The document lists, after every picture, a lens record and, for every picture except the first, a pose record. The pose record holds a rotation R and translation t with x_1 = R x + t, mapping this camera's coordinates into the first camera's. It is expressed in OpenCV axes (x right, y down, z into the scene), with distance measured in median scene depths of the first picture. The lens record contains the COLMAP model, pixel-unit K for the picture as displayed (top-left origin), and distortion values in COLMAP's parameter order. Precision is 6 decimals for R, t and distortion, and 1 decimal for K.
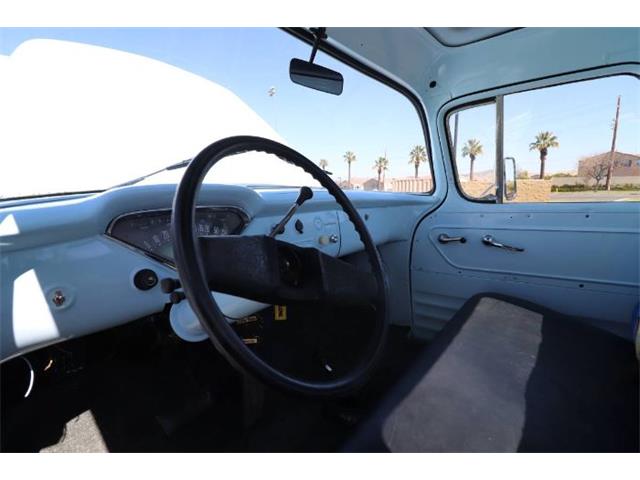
lens RADIAL K [[294.7, 0, 320.0], [0, 294.7, 240.0], [0, 0, 1]] dist [-0.019756, -0.000584]
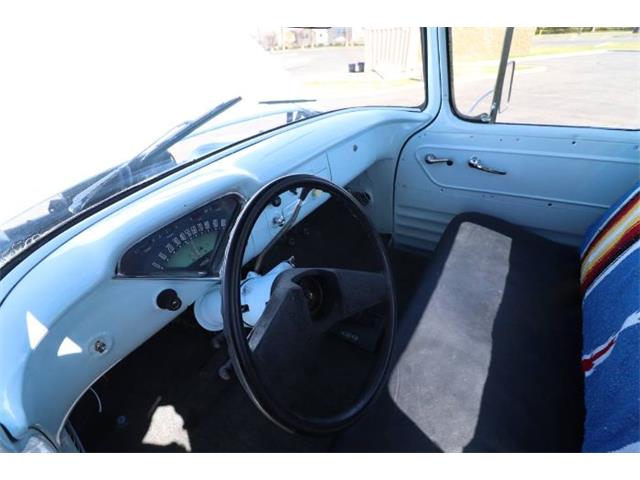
lens RADIAL K [[294.7, 0, 320.0], [0, 294.7, 240.0], [0, 0, 1]] dist [-0.019756, -0.000584]
pose [[0.991627, -0.100542, 0.081042, -0.057542], [0.056301, 0.901375, 0.429364, -0.217521], [-0.116218, -0.421206, 0.899488, 0.045607]]
